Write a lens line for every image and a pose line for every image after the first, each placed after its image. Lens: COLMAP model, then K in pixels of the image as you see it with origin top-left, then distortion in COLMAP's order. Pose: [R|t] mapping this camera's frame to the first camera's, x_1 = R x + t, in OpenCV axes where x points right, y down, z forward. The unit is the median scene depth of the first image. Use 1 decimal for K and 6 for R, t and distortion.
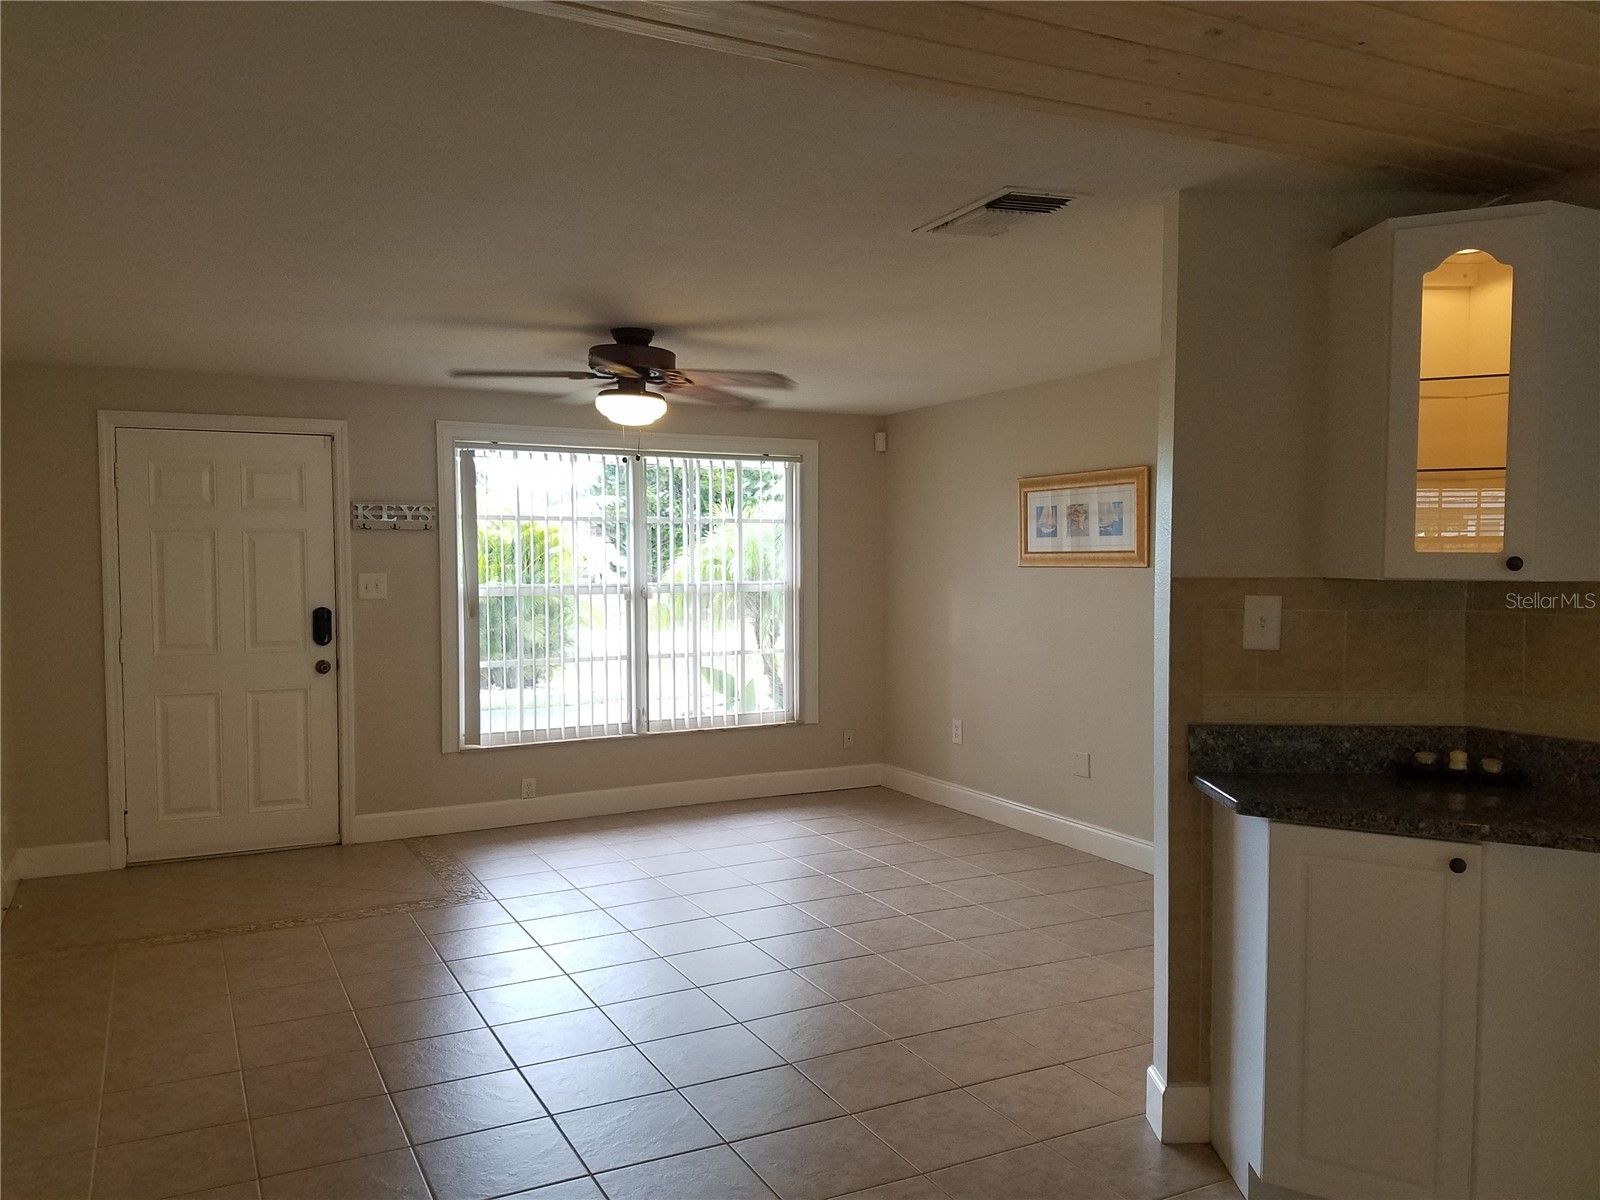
lens RADIAL K [[1251.0, 0, 797.9], [0, 1251.0, 630.6], [0, 0, 1]] dist [0.323687, -0.515006]
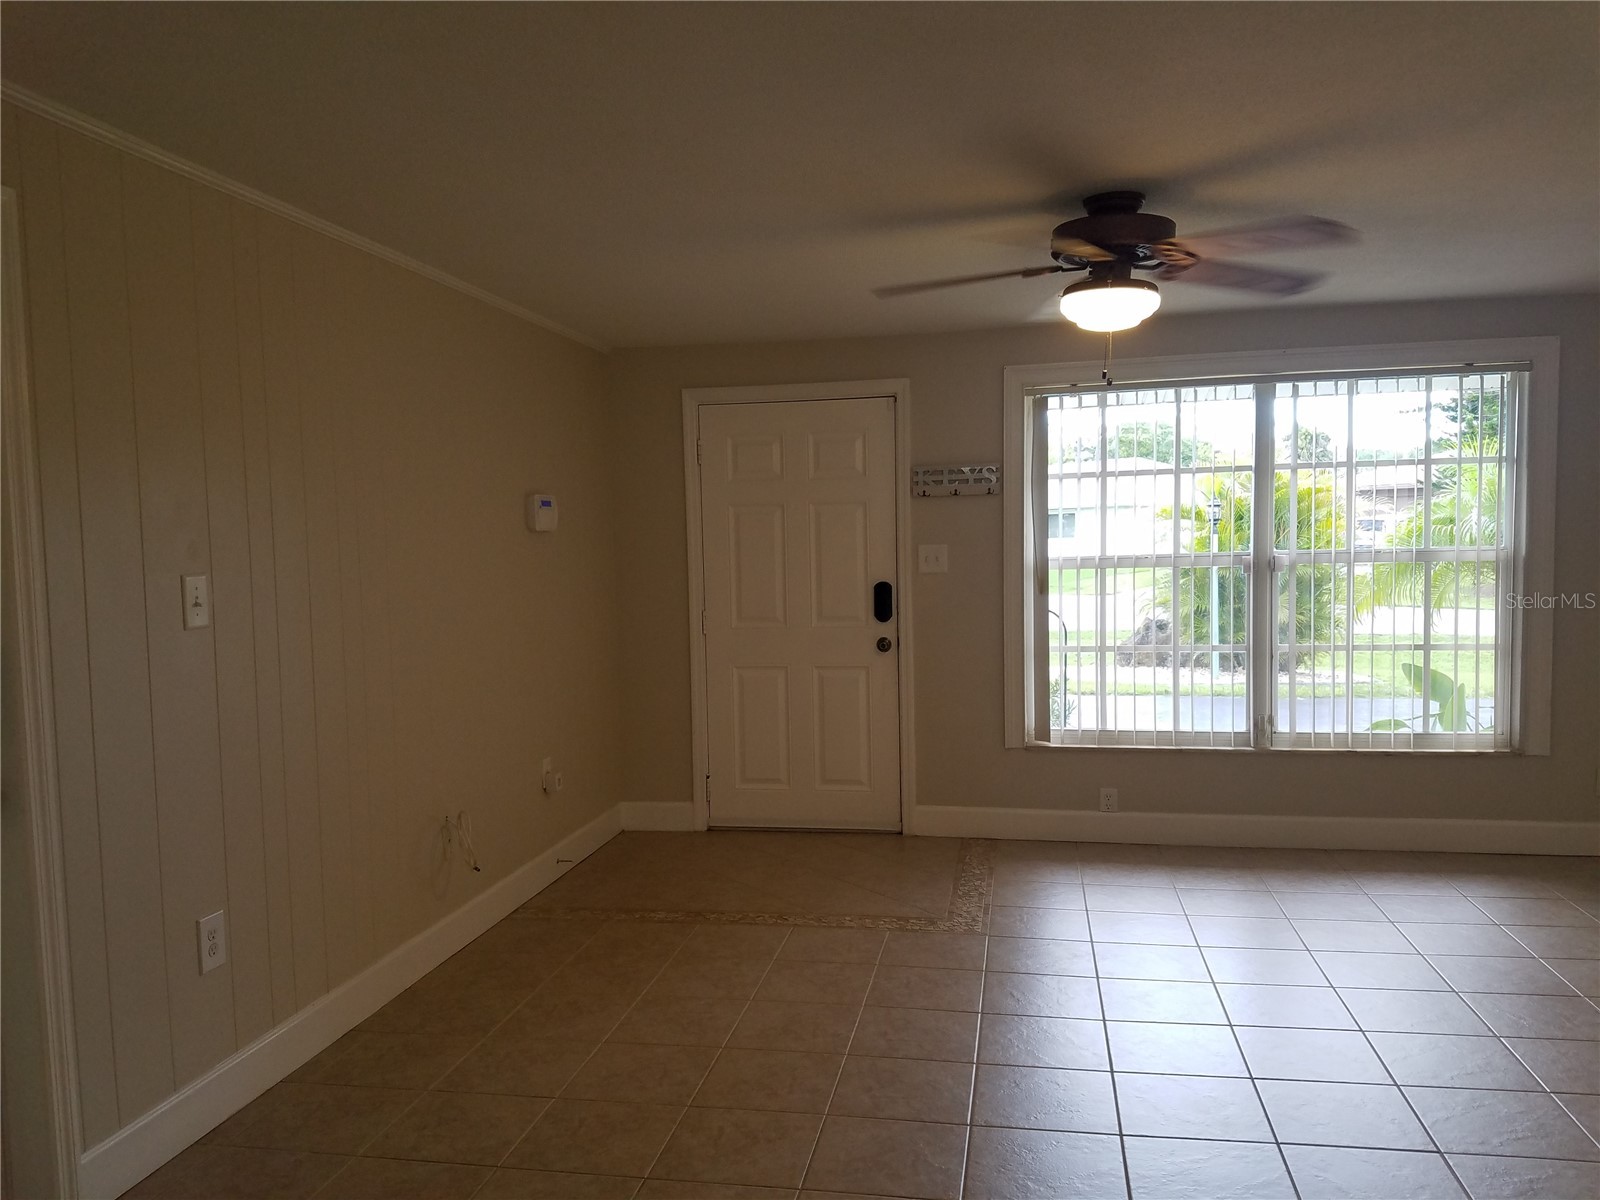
lens RADIAL K [[1251.0, 0, 797.9], [0, 1251.0, 630.6], [0, 0, 1]] dist [0.323687, -0.515006]
pose [[0.806634, 0.031665, -0.590203, 0.123649], [-0.020313, 0.999459, 0.025859, -0.004599], [0.590702, -0.008870, 0.806841, 0.223552]]
